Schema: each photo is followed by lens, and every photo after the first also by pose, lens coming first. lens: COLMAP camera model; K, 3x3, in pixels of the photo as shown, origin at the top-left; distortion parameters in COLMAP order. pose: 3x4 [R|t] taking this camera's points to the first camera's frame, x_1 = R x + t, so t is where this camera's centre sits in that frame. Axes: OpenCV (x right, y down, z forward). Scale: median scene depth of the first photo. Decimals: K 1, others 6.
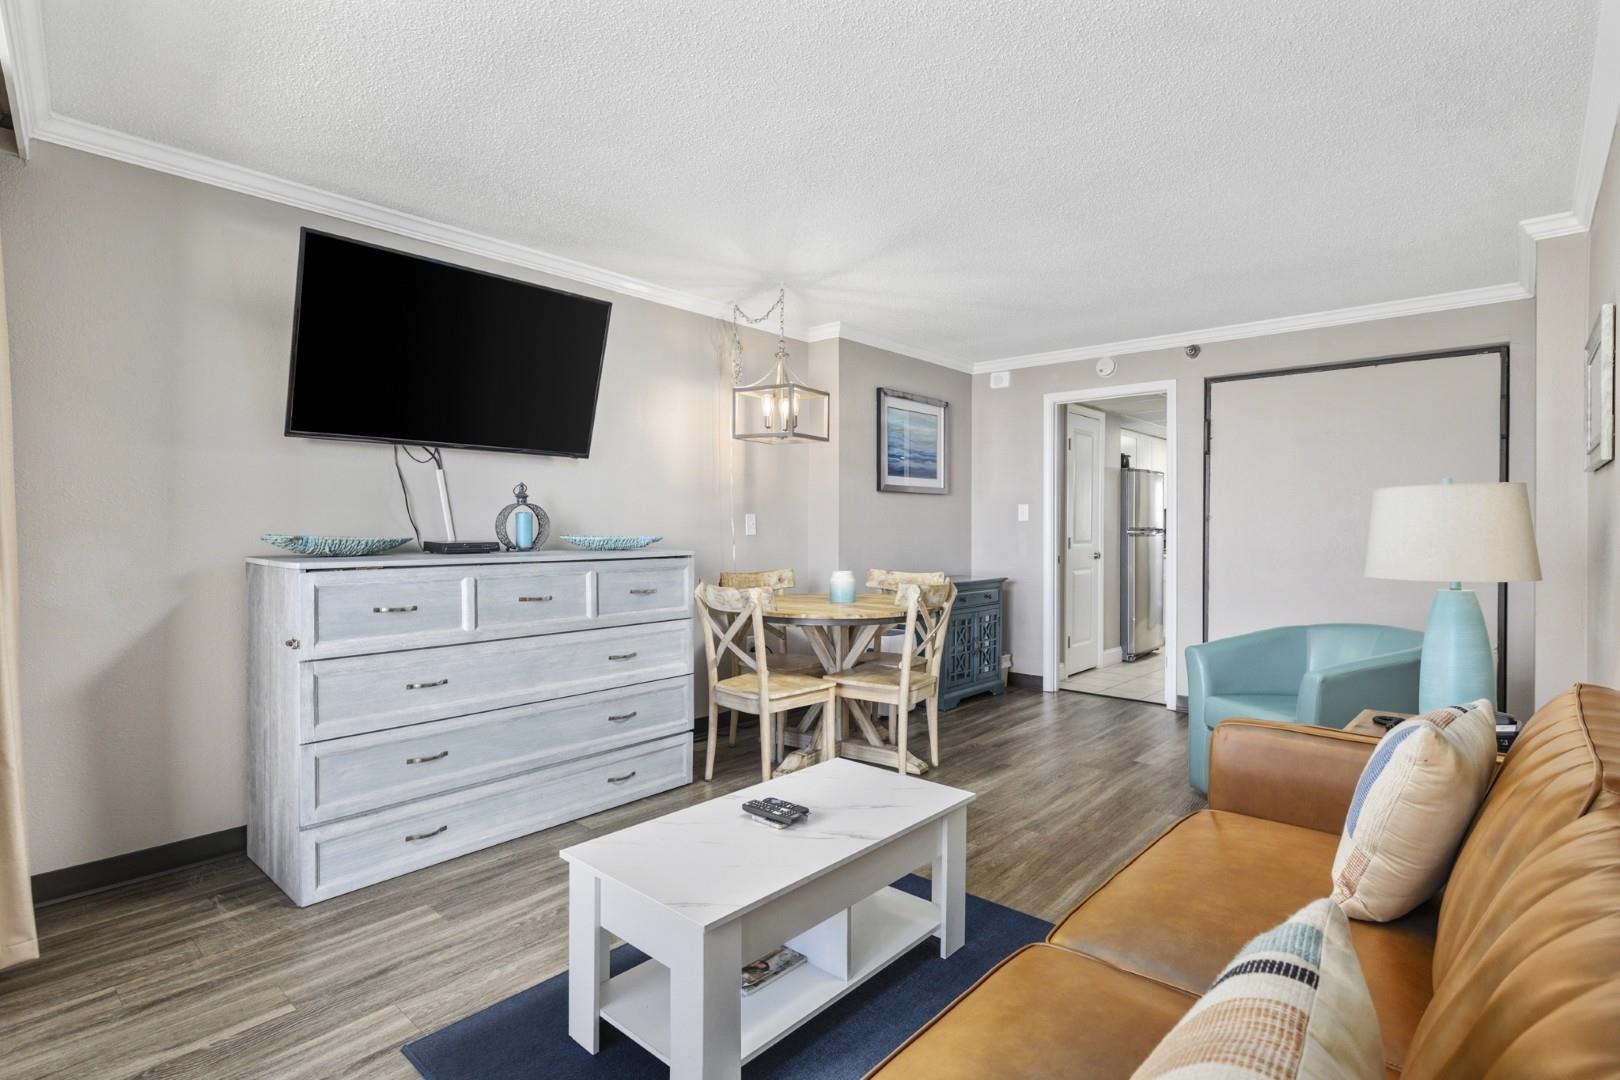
lens RADIAL K [[760.2, 0, 808.6], [0, 760.2, 535.1], [0, 0, 1]] dist [0.003142, -0.000110]
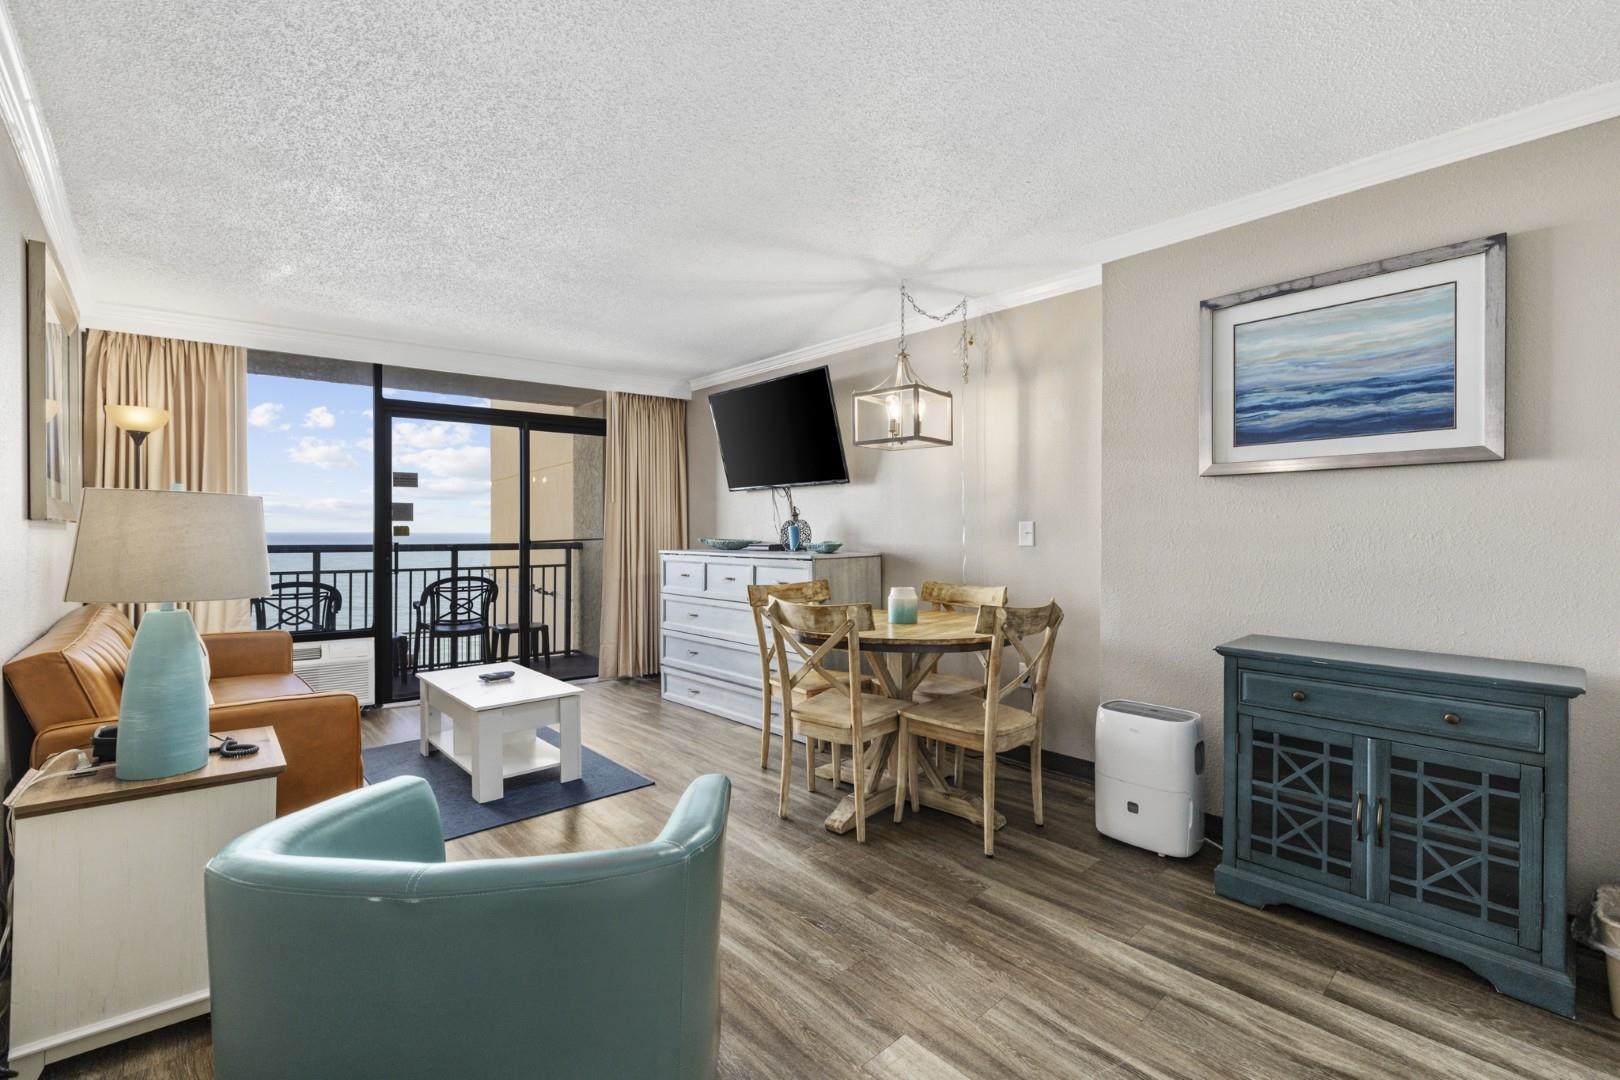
lens RADIAL K [[692.8, 0, 808.6], [0, 692.8, 536.7], [0, 0, 1]] dist [-0.001968, 0.000276]
pose [[-0.073845, 0.006092, -0.997251, 0.741229], [-0.011139, 0.999914, 0.006933, -0.013272], [0.997208, 0.011620, -0.073770, 0.835251]]
